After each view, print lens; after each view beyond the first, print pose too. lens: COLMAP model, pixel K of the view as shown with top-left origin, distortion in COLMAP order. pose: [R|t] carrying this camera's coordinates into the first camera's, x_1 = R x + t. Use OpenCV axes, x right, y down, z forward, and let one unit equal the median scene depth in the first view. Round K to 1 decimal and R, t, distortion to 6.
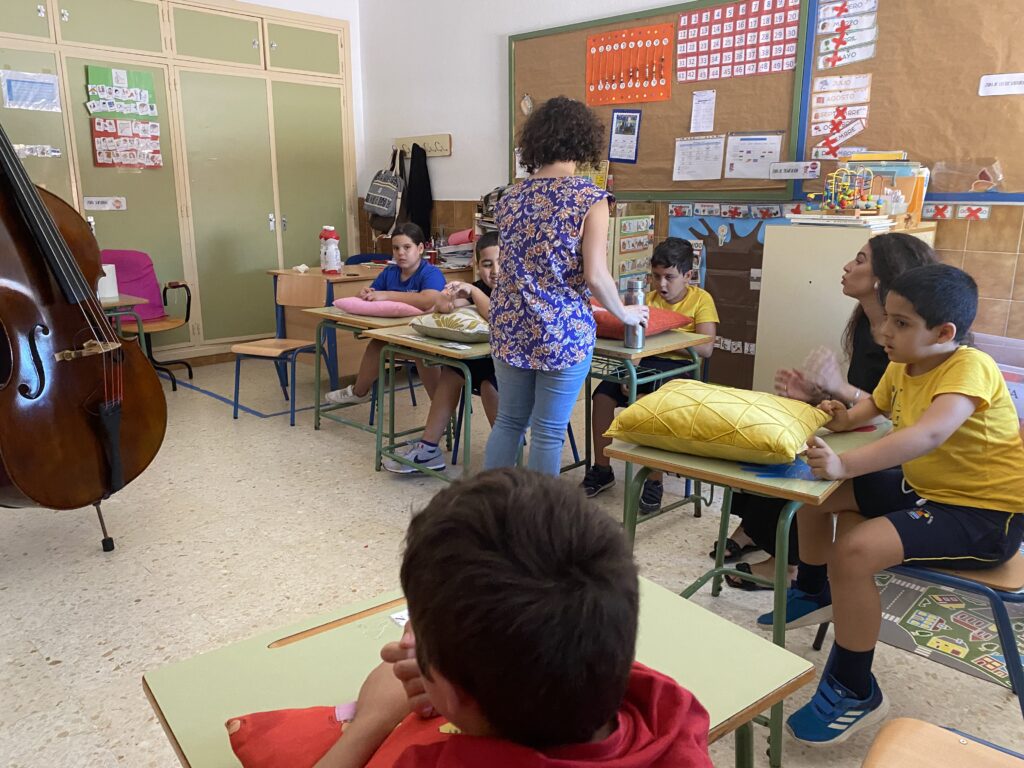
lens RADIAL K [[785.9, 0, 515.3], [0, 785.9, 382.4], [0, 0, 1]] dist [0.029720, -0.031384]
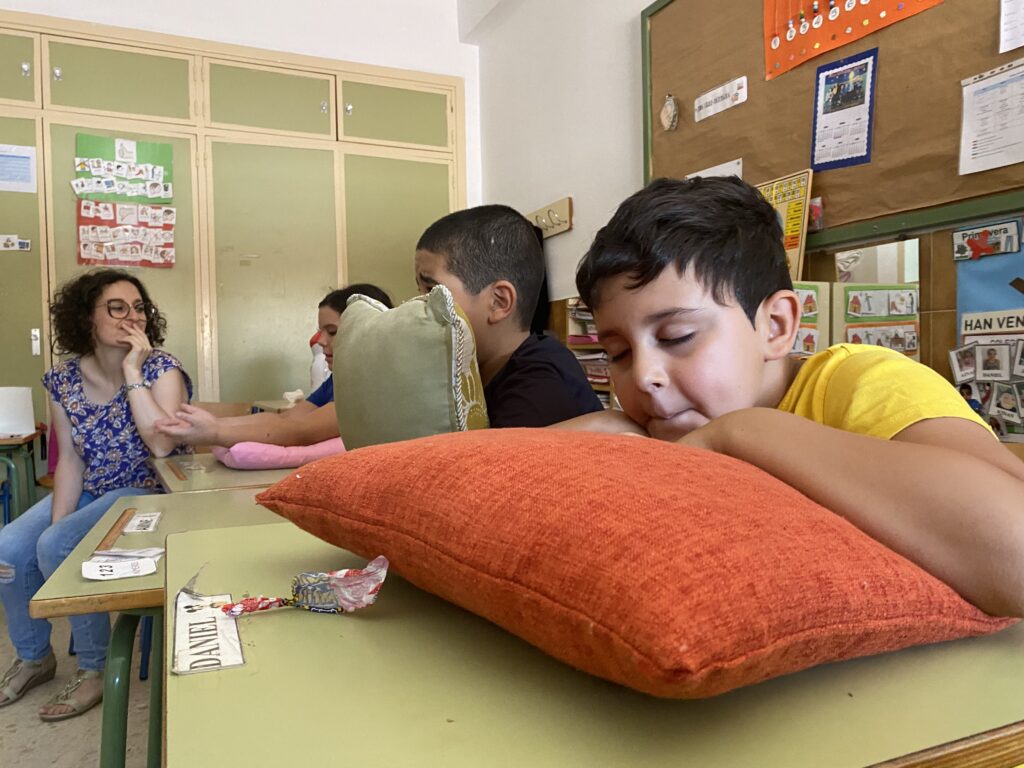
lens RADIAL K [[785.9, 0, 513.3], [0, 785.9, 383.4], [0, 0, 1]] dist [0.029720, -0.031384]
pose [[0.936076, -0.011640, -0.351606, 0.109601], [-0.062170, 0.978249, -0.197898, -0.042067], [0.346262, 0.207107, 0.914991, 0.489308]]
